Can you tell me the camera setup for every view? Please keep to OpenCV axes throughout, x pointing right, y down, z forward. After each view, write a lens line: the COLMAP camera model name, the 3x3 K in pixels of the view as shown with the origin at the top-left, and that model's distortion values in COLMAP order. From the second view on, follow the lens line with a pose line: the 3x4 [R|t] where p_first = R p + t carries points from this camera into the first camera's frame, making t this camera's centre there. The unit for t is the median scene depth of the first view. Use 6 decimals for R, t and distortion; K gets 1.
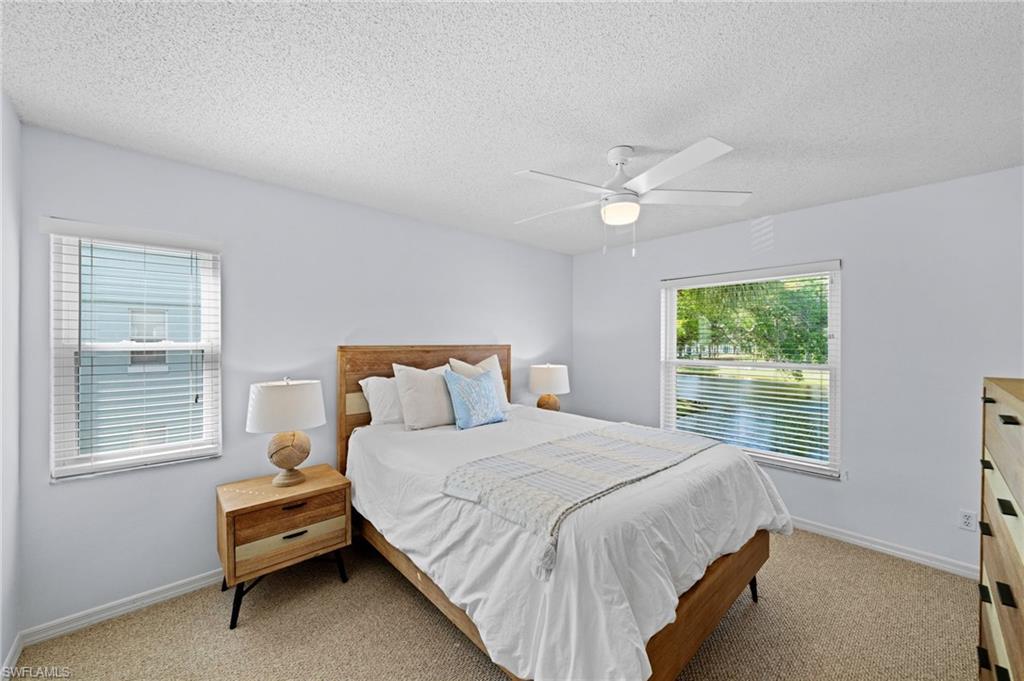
lens RADIAL K [[394.4, 0, 516.7], [0, 394.4, 341.4], [0, 0, 1]] dist [-0.001346, -0.000101]
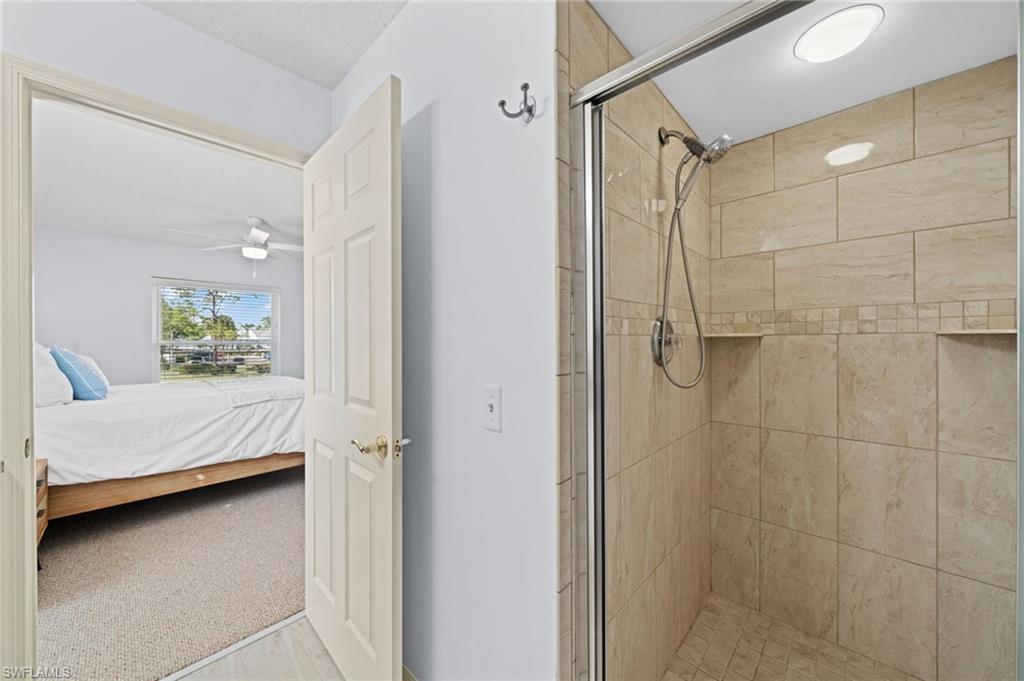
lens RADIAL K [[394.4, 0, 516.7], [0, 394.4, 341.4], [0, 0, 1]] dist [-0.001346, -0.000101]
pose [[-0.089912, -0.003187, 0.995945, -2.014243], [-0.000298, 0.999995, 0.003173, 0.095928], [-0.995950, -0.000012, -0.089913, -0.056228]]
